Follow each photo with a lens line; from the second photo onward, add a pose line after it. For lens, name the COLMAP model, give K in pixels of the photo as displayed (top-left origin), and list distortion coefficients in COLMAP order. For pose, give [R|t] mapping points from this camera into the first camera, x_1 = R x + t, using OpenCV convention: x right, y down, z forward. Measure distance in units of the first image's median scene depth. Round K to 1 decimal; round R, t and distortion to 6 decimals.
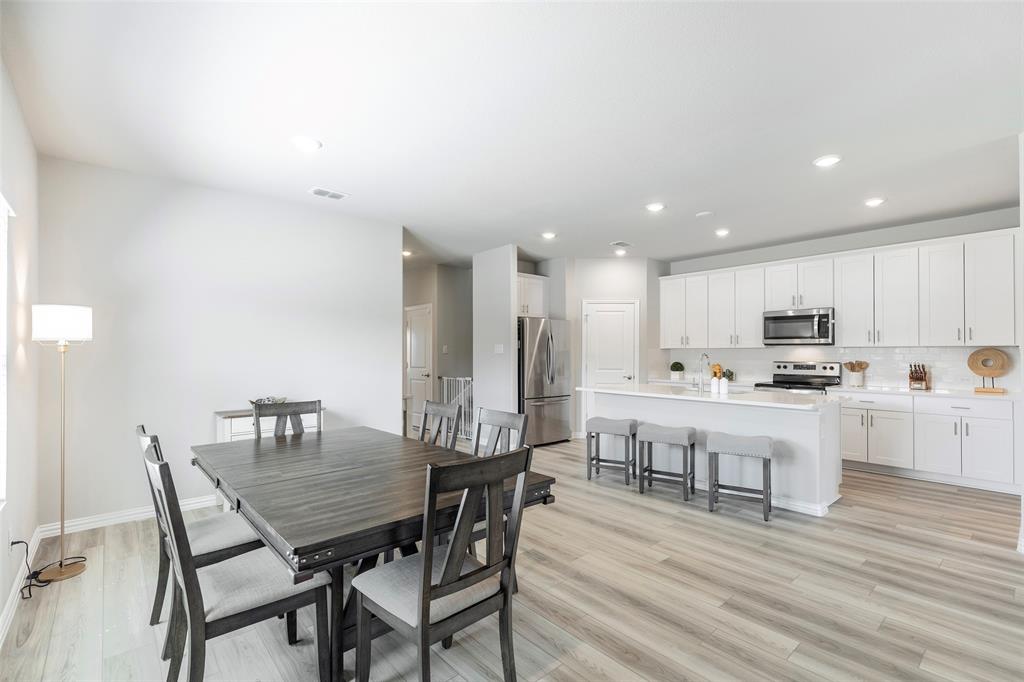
lens RADIAL K [[465.3, 0, 516.1], [0, 465.3, 344.0], [0, 0, 1]] dist [0.015386, 0.001223]
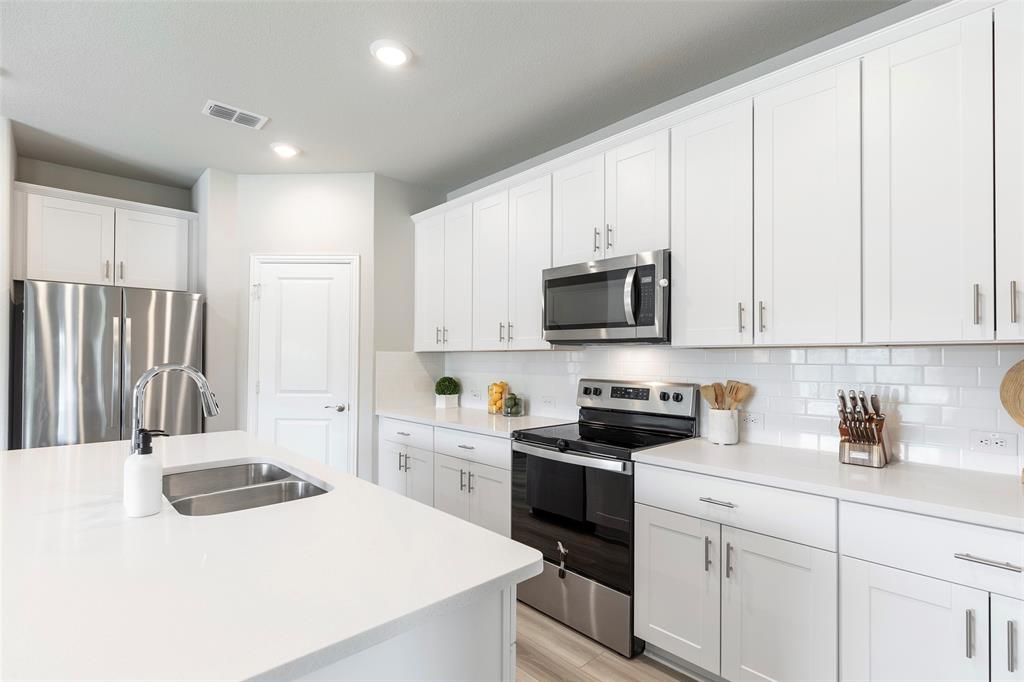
lens RADIAL K [[491.1, 0, 515.7], [0, 491.1, 348.3], [0, 0, 1]] dist [0.021852, -0.000440]
pose [[0.999600, 0.002985, 0.028106, 0.528133], [-0.002955, 0.999995, -0.001078, 0.008056], [-0.028109, 0.000995, 0.999604, 0.573996]]
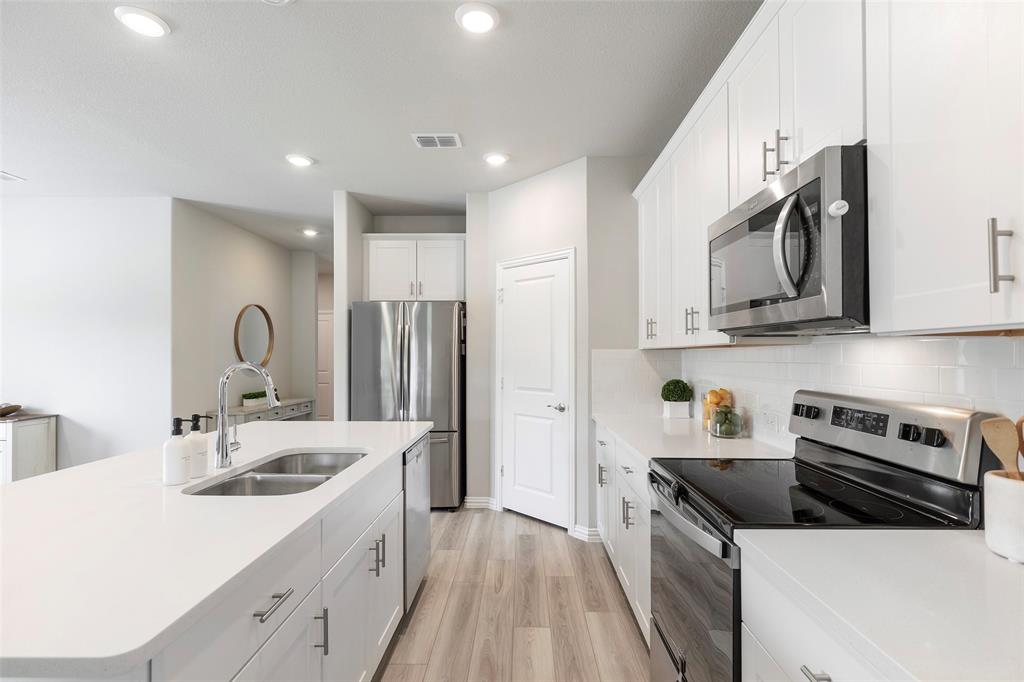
lens RADIAL K [[491.1, 0, 515.0], [0, 491.1, 343.1], [0, 0, 1]] dist [0.021852, -0.000440]
pose [[0.743772, -0.015247, -0.668259, 0.699529], [0.010245, 0.999882, -0.011410, 0.010377], [0.668355, 0.001641, 0.743841, 0.730369]]
